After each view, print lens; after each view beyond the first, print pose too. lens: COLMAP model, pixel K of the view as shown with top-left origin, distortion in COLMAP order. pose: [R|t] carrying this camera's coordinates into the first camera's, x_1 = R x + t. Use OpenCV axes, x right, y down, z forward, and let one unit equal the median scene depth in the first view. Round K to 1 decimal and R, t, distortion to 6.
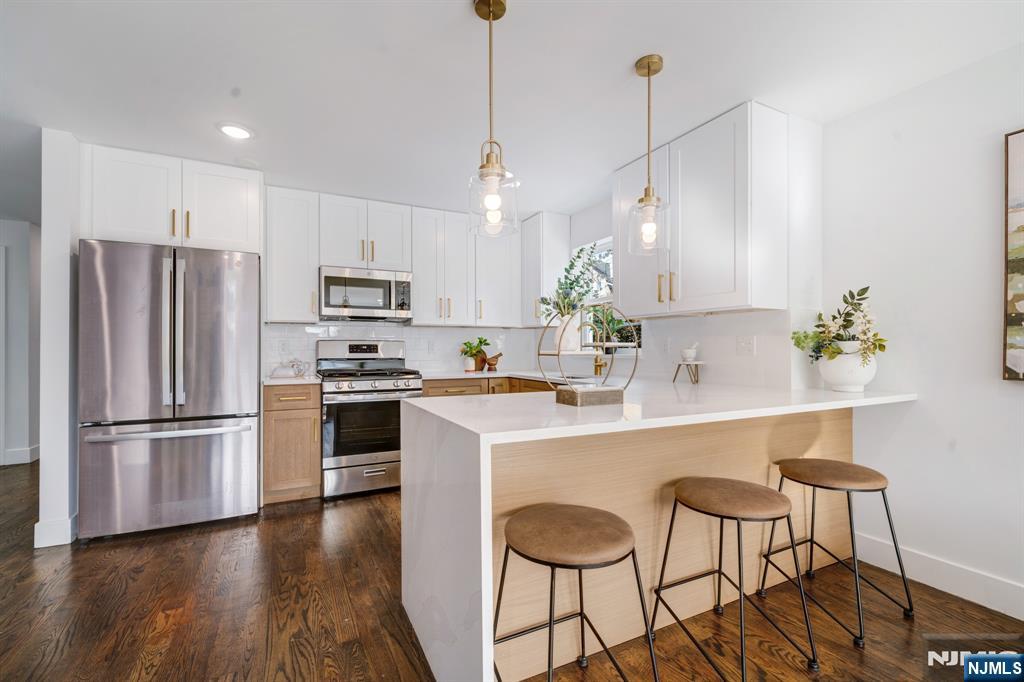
lens RADIAL K [[446.4, 0, 512.5], [0, 446.4, 345.7], [0, 0, 1]] dist [0.016212, 0.000225]
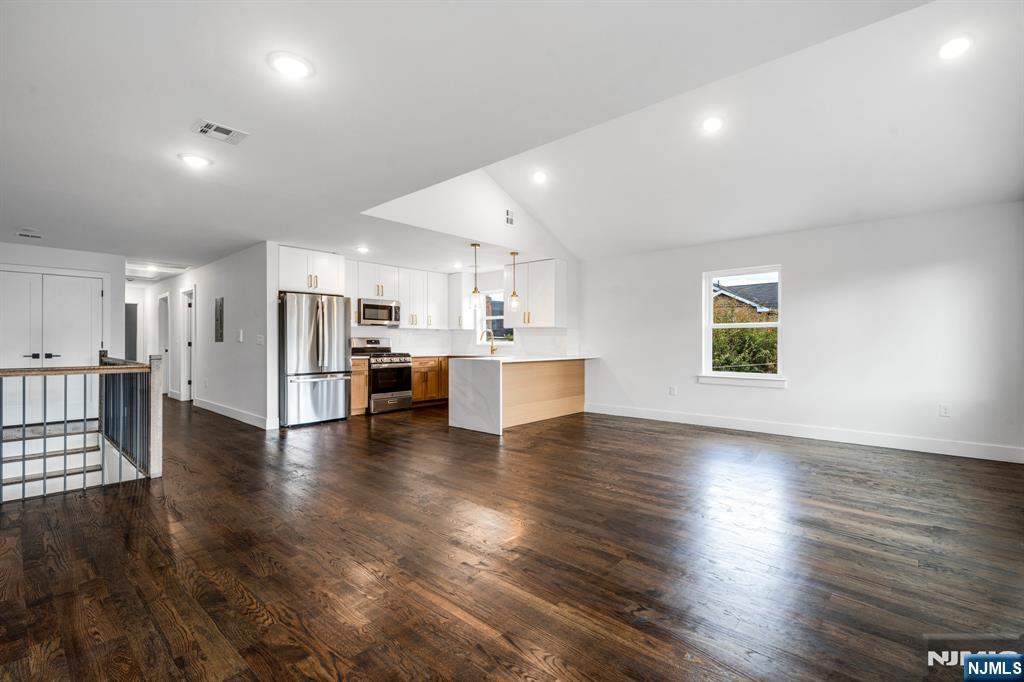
lens RADIAL K [[446.4, 0, 512.5], [0, 446.4, 345.7], [0, 0, 1]] dist [0.016212, 0.000225]
pose [[0.927179, -0.000803, 0.374619, -0.542888], [-0.002976, 0.999950, 0.009511, 0.005999], [-0.374608, -0.009933, 0.927130, -1.040292]]
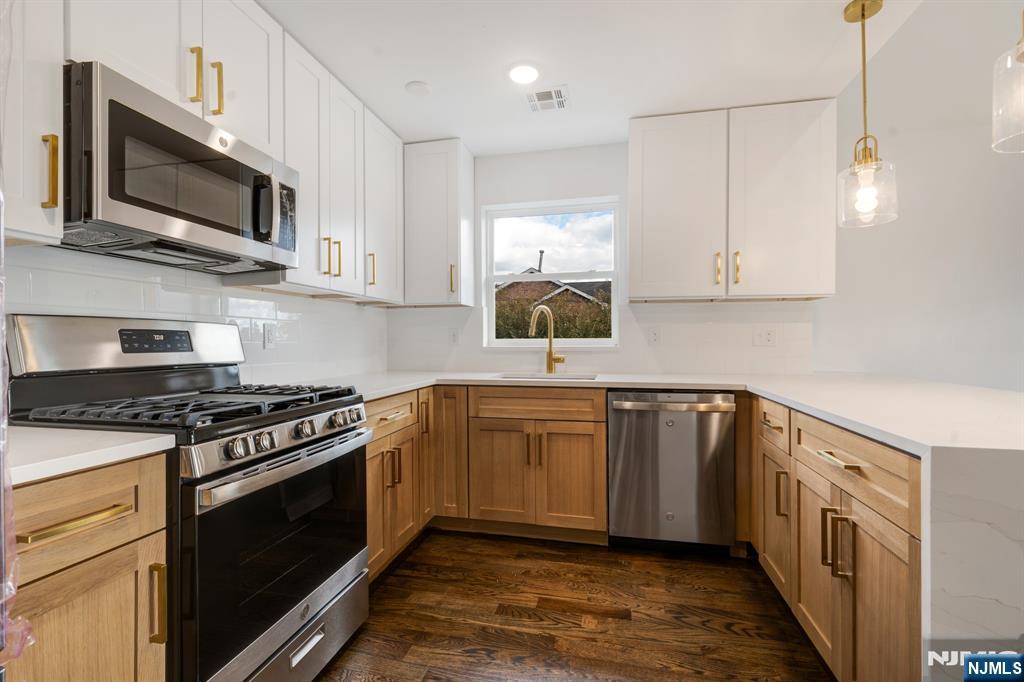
lens RADIAL K [[446.4, 0, 512.5], [0, 446.4, 345.7], [0, 0, 1]] dist [0.016212, 0.000225]
pose [[0.649360, -0.012816, 0.760373, -0.474406], [0.004905, 0.999908, 0.012664, 0.008478], [-0.760465, -0.004494, 0.649363, 0.577792]]
